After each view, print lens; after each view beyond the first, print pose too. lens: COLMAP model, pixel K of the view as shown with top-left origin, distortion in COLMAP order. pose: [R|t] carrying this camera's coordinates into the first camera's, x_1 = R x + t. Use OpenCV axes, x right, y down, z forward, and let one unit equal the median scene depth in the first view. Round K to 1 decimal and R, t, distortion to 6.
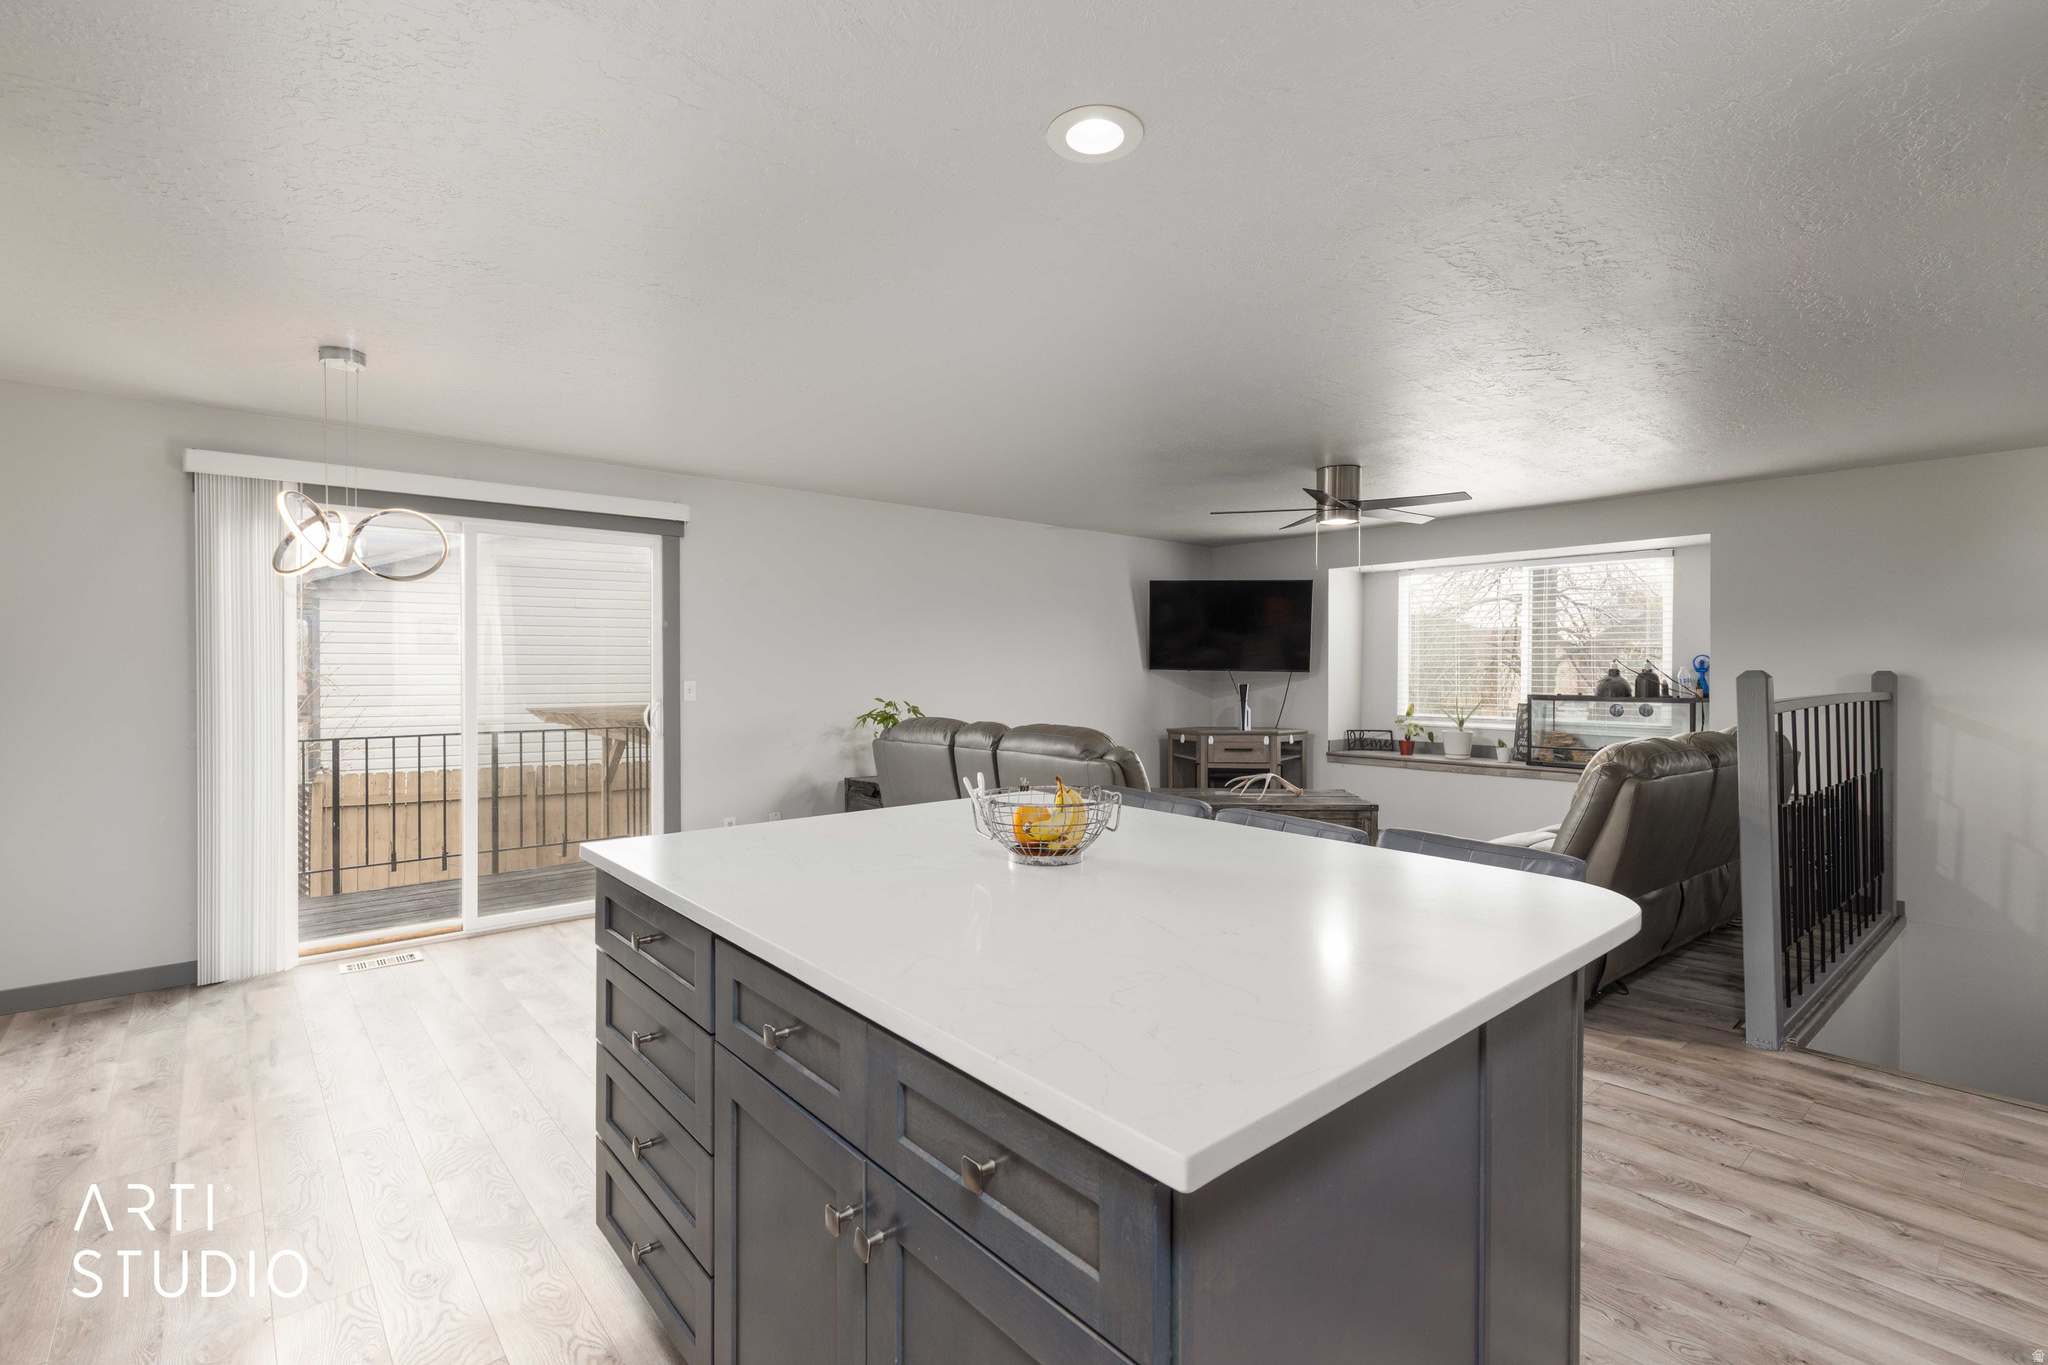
lens RADIAL K [[926.8, 0, 1014.5], [0, 926.8, 669.5], [0, 0, 1]] dist [0.007912, 0.000031]
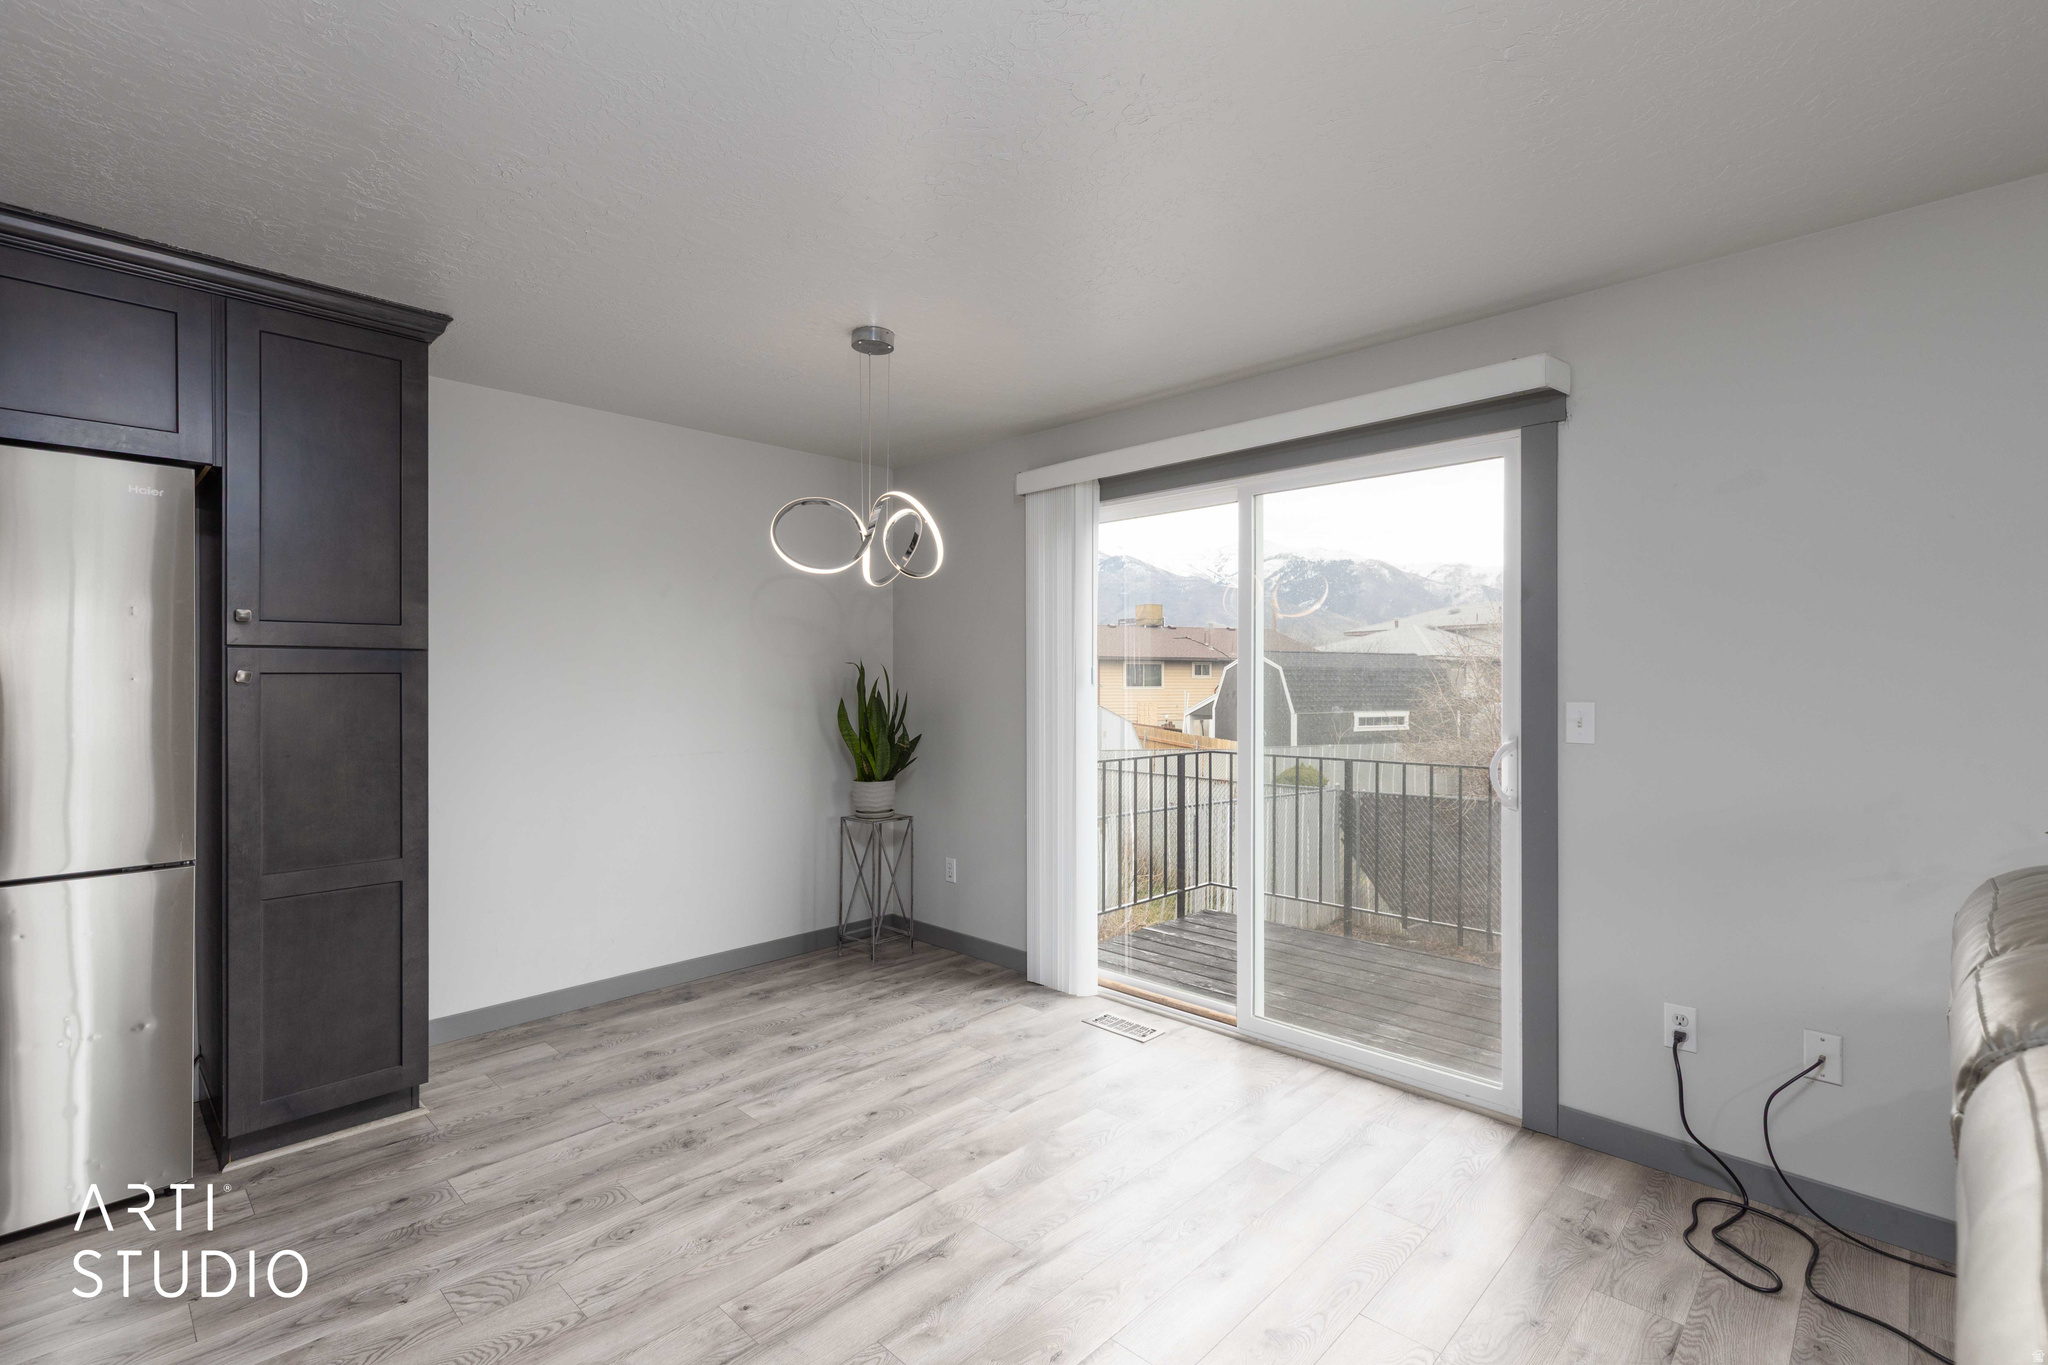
lens RADIAL K [[926.8, 0, 1016.4], [0, 926.8, 679.5], [0, 0, 1]] dist [0.007912, 0.000031]
pose [[0.097009, 0.001553, -0.995282, 0.171185], [0.000895, 0.999998, 0.001648, -0.002410], [0.995283, -0.001051, 0.097007, 0.921365]]
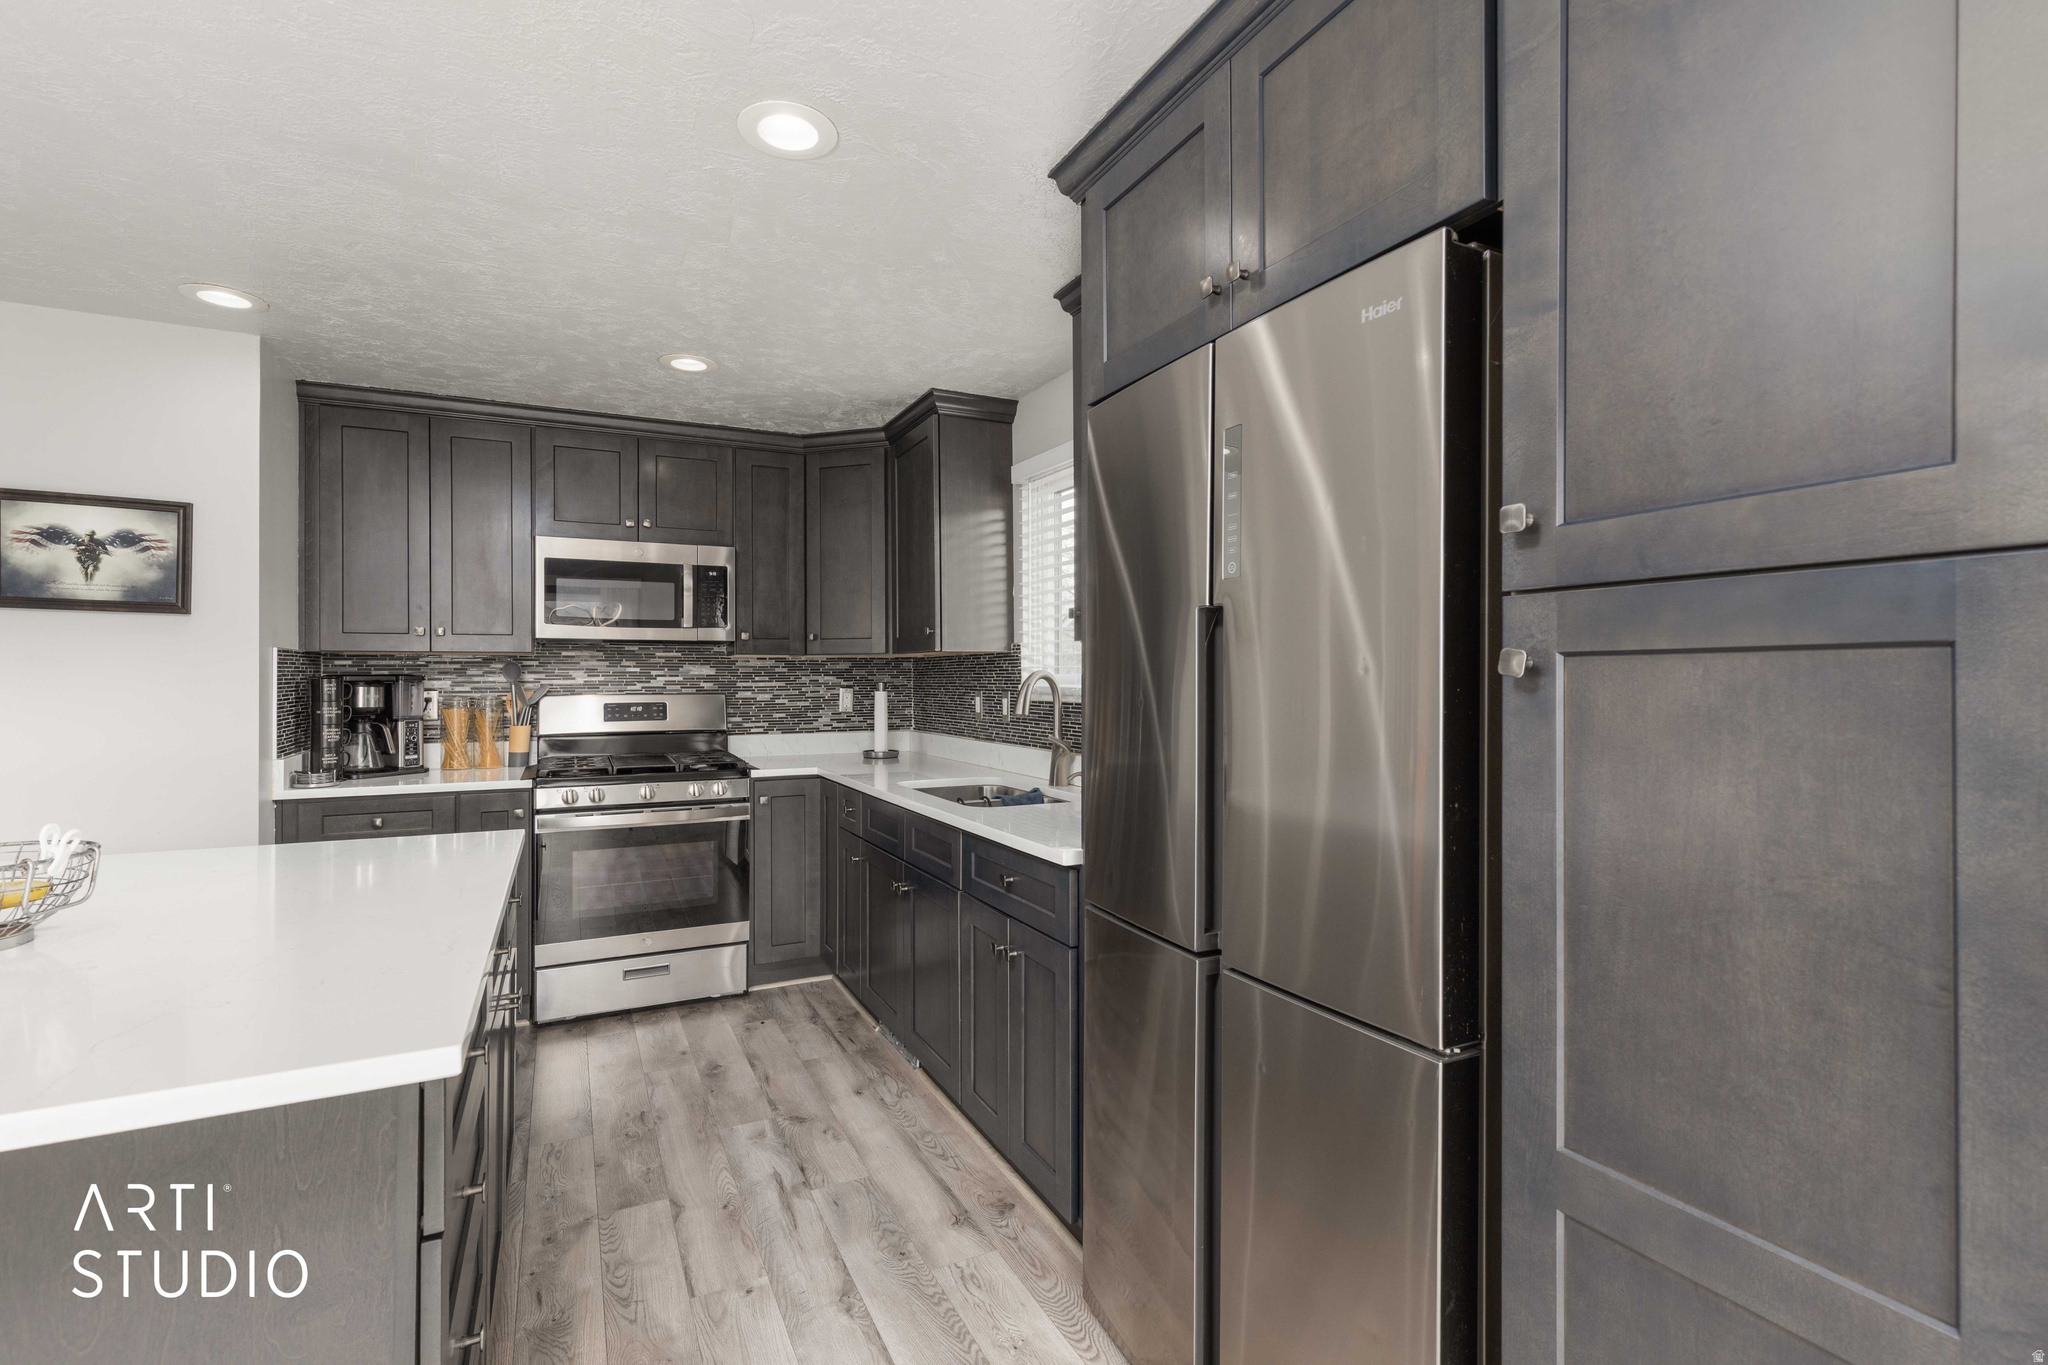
lens RADIAL K [[926.8, 0, 1028.1], [0, 926.8, 677.5], [0, 0, 1]] dist [0.007912, 0.000031]
pose [[-0.972013, 0.001234, 0.234924, -0.461949], [0.000701, 0.999997, -0.002349, 0.000491], [-0.234926, -0.002119, -0.972011, 0.747469]]
